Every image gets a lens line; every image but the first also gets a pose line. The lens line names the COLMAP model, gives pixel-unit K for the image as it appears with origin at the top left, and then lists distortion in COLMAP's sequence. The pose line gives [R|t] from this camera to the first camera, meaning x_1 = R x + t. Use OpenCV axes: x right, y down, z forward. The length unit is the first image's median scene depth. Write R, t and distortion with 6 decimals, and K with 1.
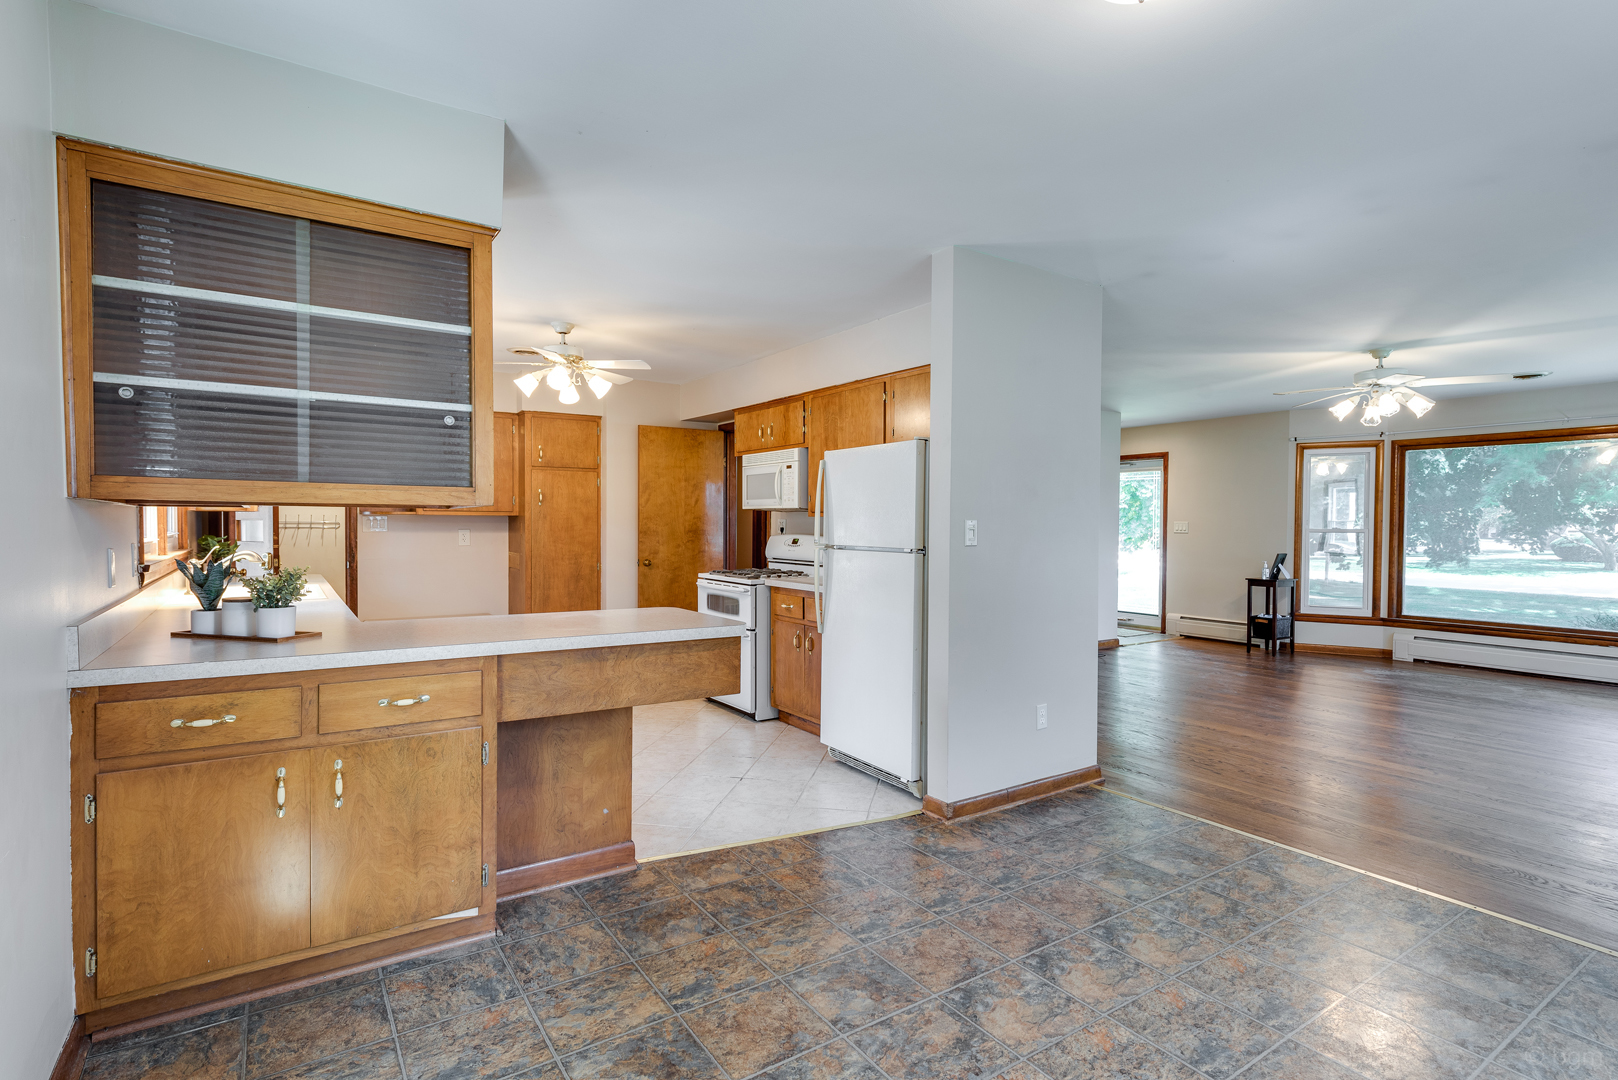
lens RADIAL K [[798.3, 0, 811.8], [0, 798.3, 537.6], [0, 0, 1]] dist [0.009885, -0.001528]
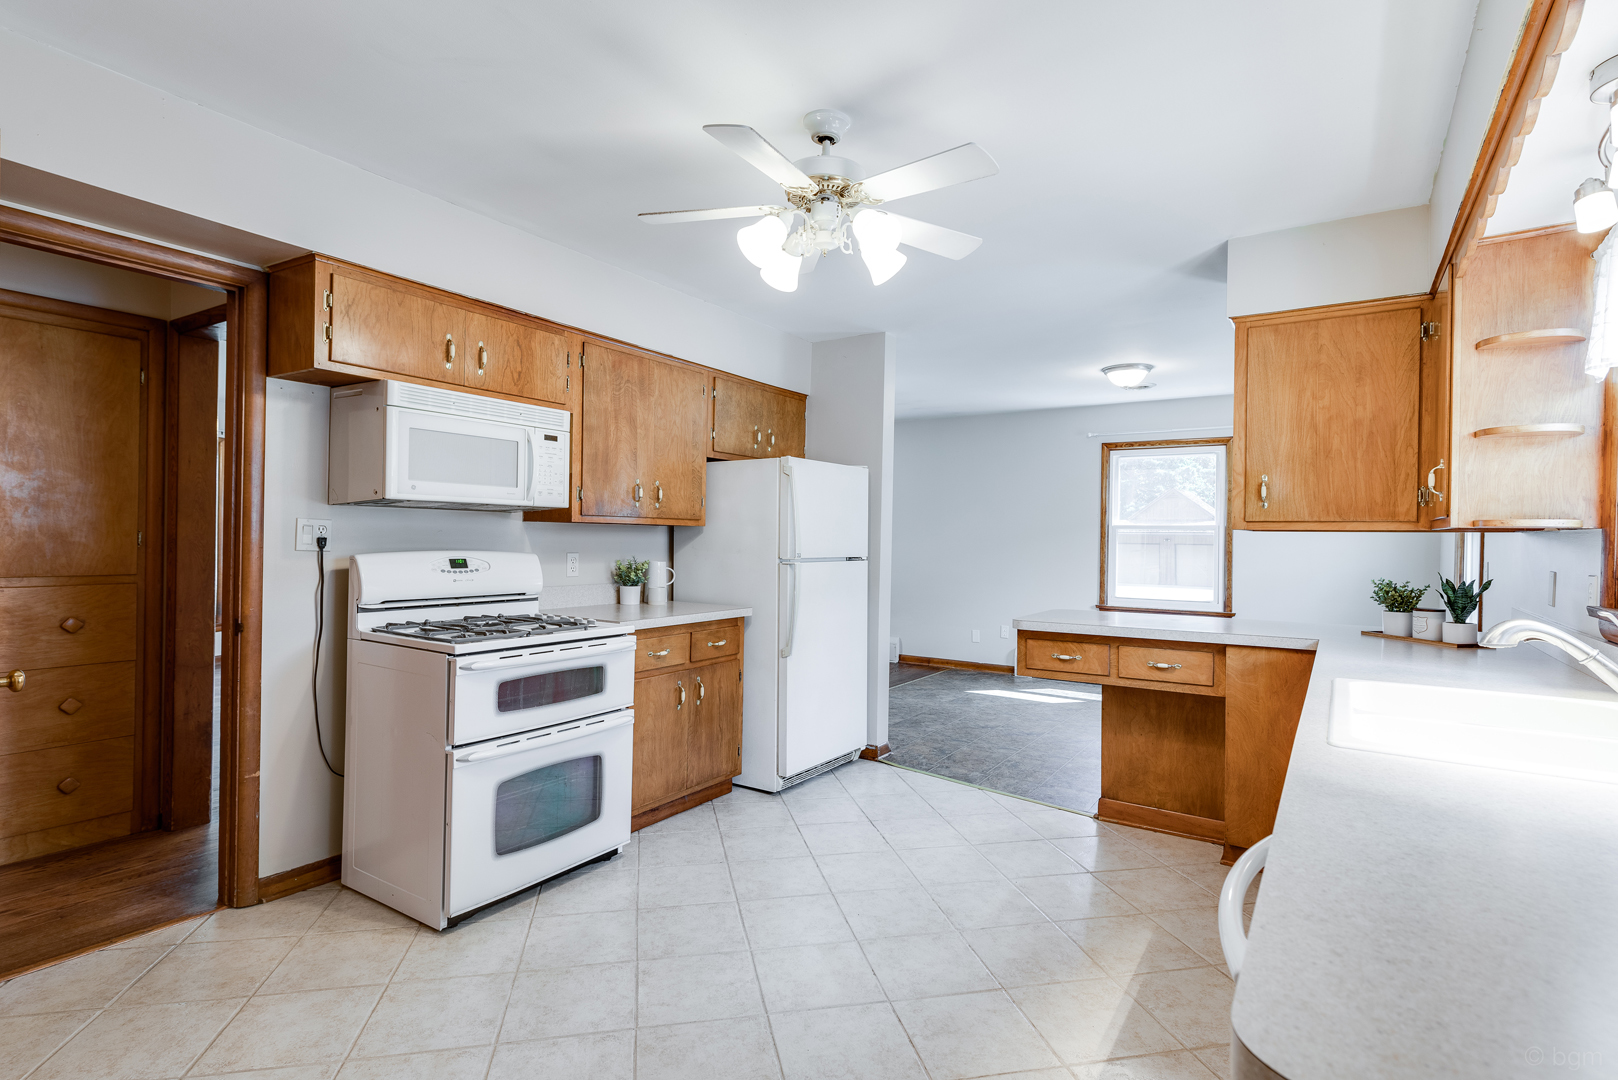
lens RADIAL K [[798.3, 0, 811.8], [0, 798.3, 537.6], [0, 0, 1]] dist [0.009885, -0.001528]
pose [[-0.388017, -0.013310, 0.921556, -0.661649], [-0.000474, 0.999898, 0.014242, -0.022271], [-0.921652, 0.005089, -0.387984, 1.053001]]
